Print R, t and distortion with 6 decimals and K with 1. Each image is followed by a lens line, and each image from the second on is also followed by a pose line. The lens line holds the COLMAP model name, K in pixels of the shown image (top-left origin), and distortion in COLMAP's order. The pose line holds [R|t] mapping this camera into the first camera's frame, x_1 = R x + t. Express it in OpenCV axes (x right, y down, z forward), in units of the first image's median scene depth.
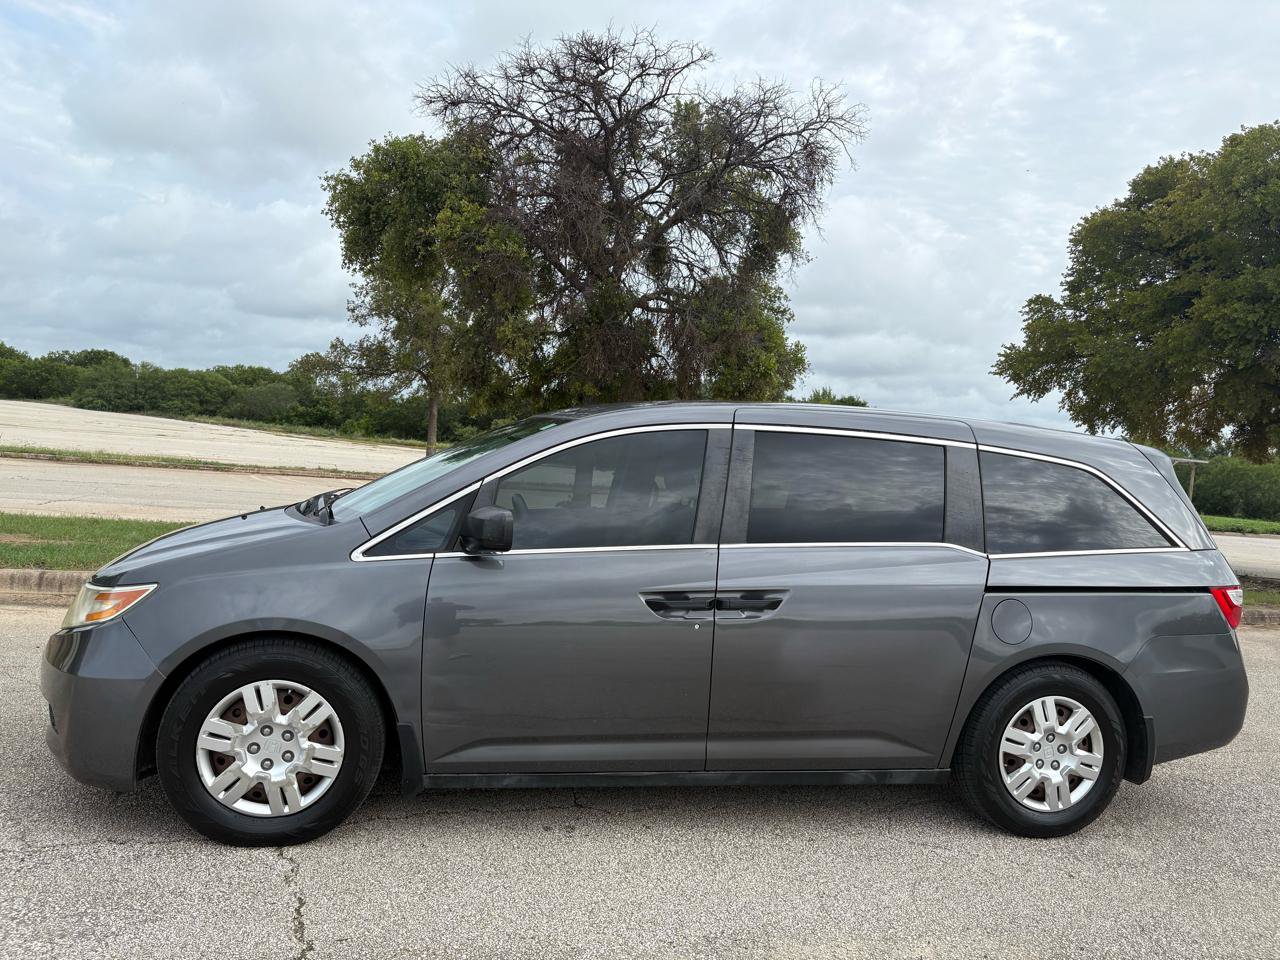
lens RADIAL K [[985.7, 0, 641.2], [0, 985.7, 477.2], [0, 0, 1]] dist [0.051662, -0.058416]
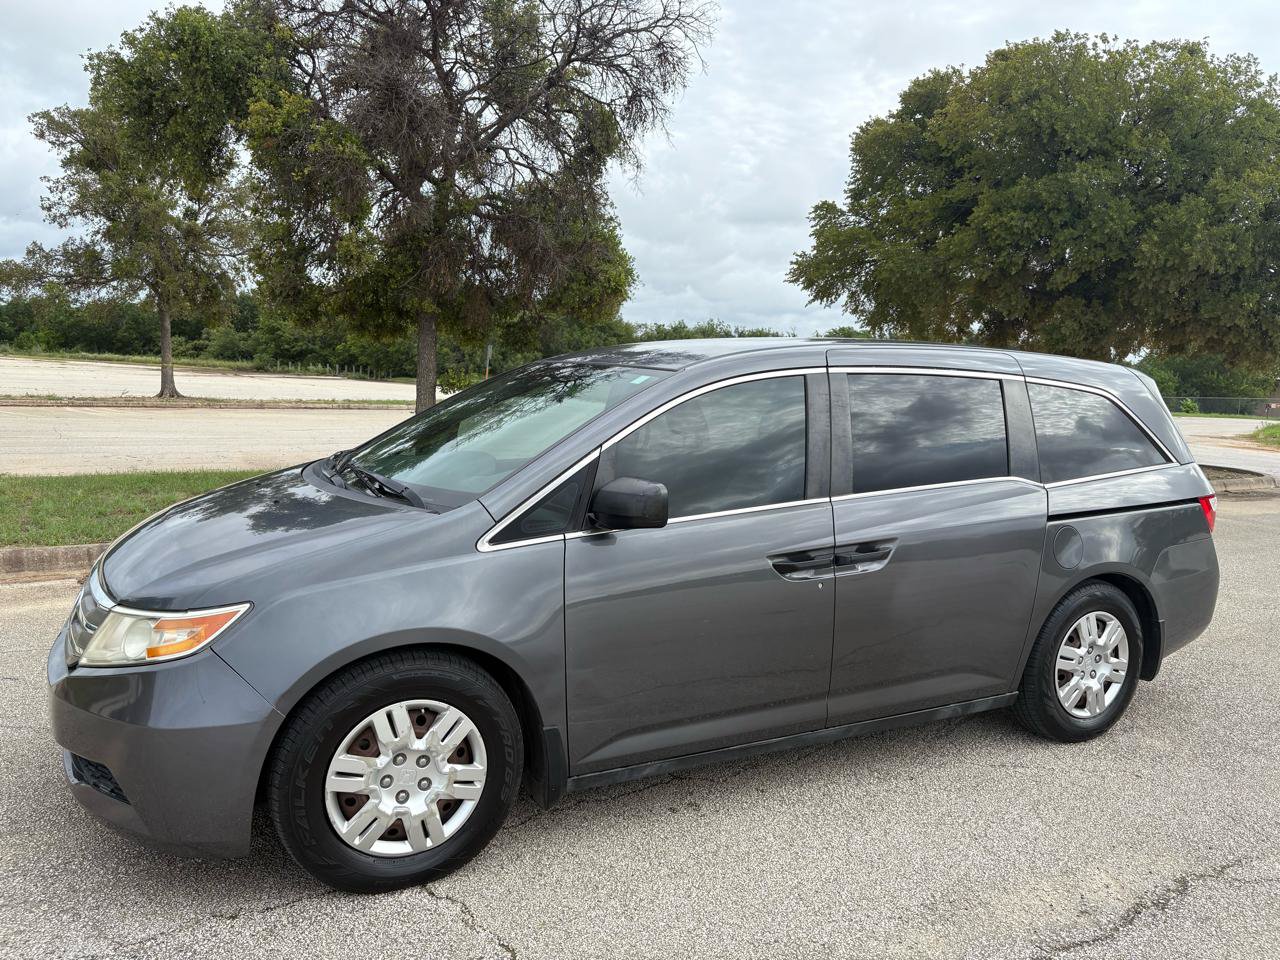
lens RADIAL K [[985.7, 0, 642.4], [0, 985.7, 476.8], [0, 0, 1]] dist [0.051662, -0.058416]
pose [[0.960608, -0.068723, 0.269277, -0.308971], [0.041531, 0.993561, 0.105416, -0.052634], [-0.274787, -0.090080, 0.957276, 0.119293]]
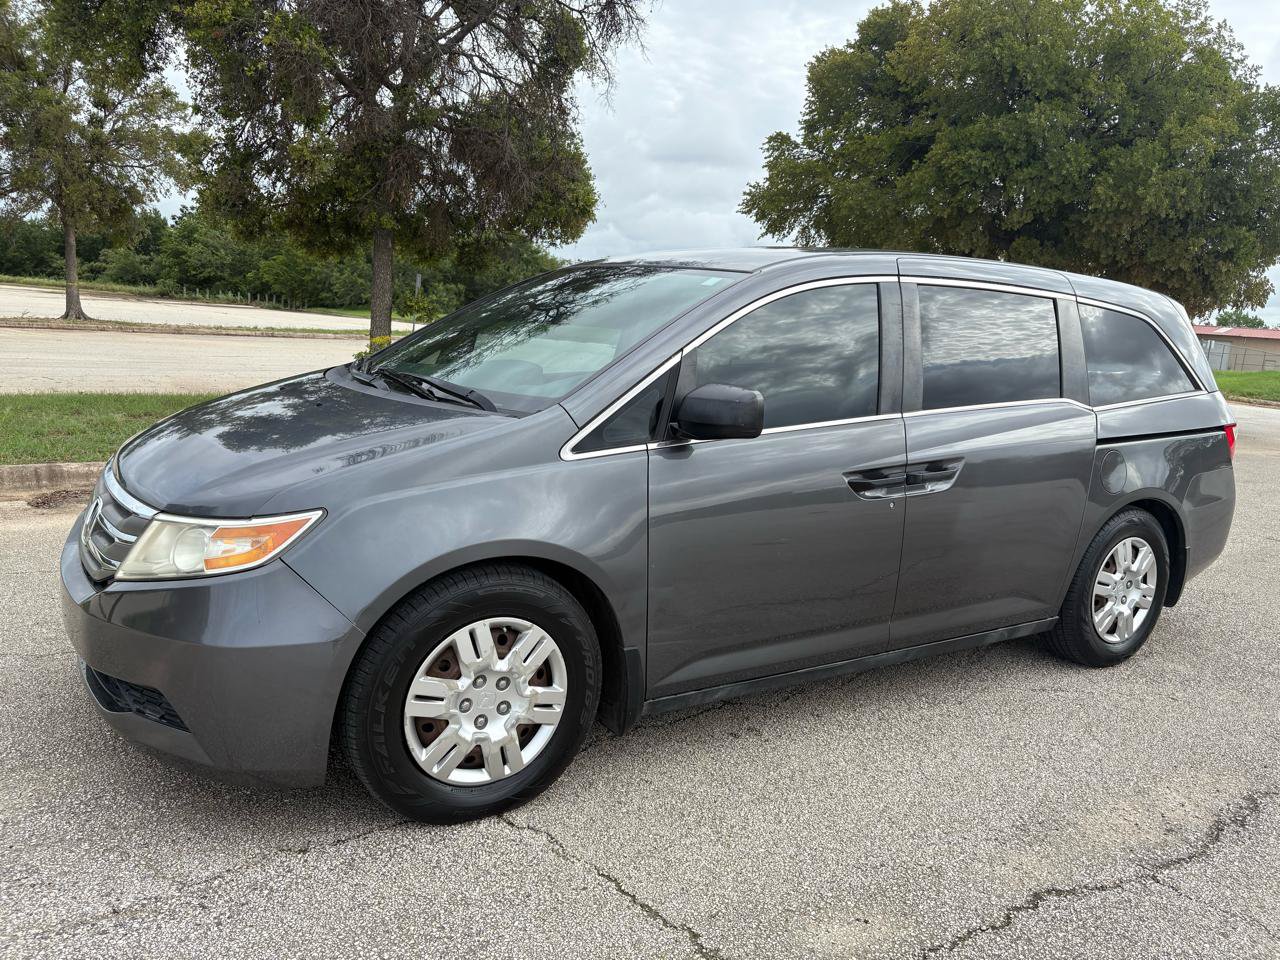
lens RADIAL K [[985.7, 0, 642.6], [0, 985.7, 477.8], [0, 0, 1]] dist [0.051662, -0.058416]
pose [[0.935553, -0.073528, 0.345449, -0.408473], [0.015750, 0.985802, 0.167171, -0.026143], [-0.352836, -0.150956, 0.923428, 0.202157]]
